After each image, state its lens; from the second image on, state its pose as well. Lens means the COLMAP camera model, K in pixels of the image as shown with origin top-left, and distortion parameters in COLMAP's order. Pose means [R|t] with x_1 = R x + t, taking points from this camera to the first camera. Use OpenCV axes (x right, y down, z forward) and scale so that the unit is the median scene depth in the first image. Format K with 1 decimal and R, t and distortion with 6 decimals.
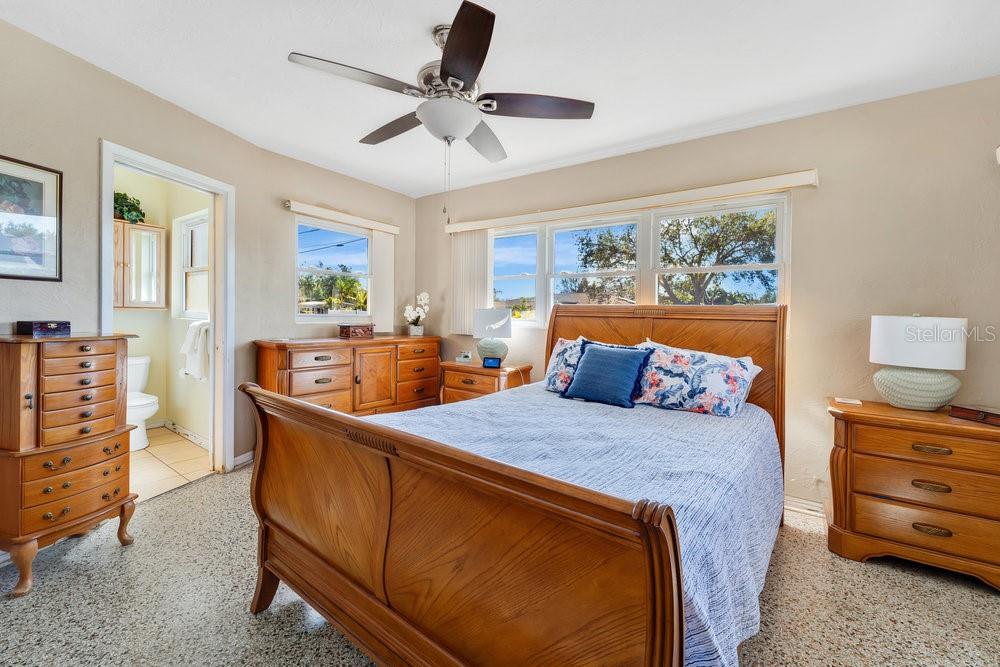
lens RADIAL K [[416.2, 0, 499.1], [0, 416.2, 308.2], [0, 0, 1]] dist [0.001107, -0.000364]
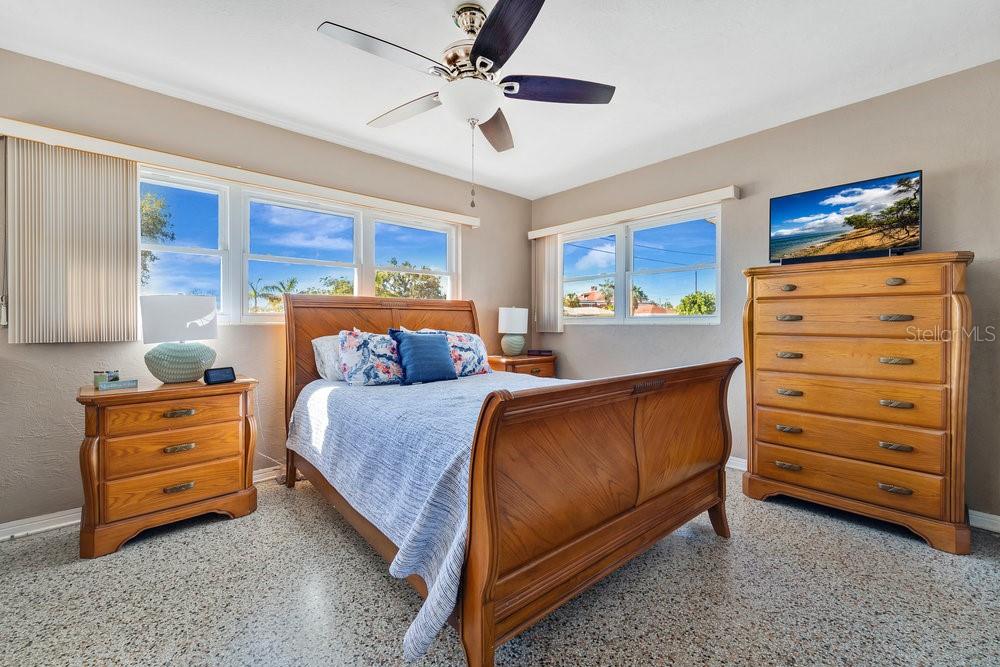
lens RADIAL K [[416.2, 0, 499.1], [0, 416.2, 308.2], [0, 0, 1]] dist [0.001107, -0.000364]
pose [[0.222206, 0.001840, 0.974998, -0.888547], [-0.015410, 0.999880, 0.001625, 0.019710], [-0.974878, -0.015385, 0.222208, 0.600288]]
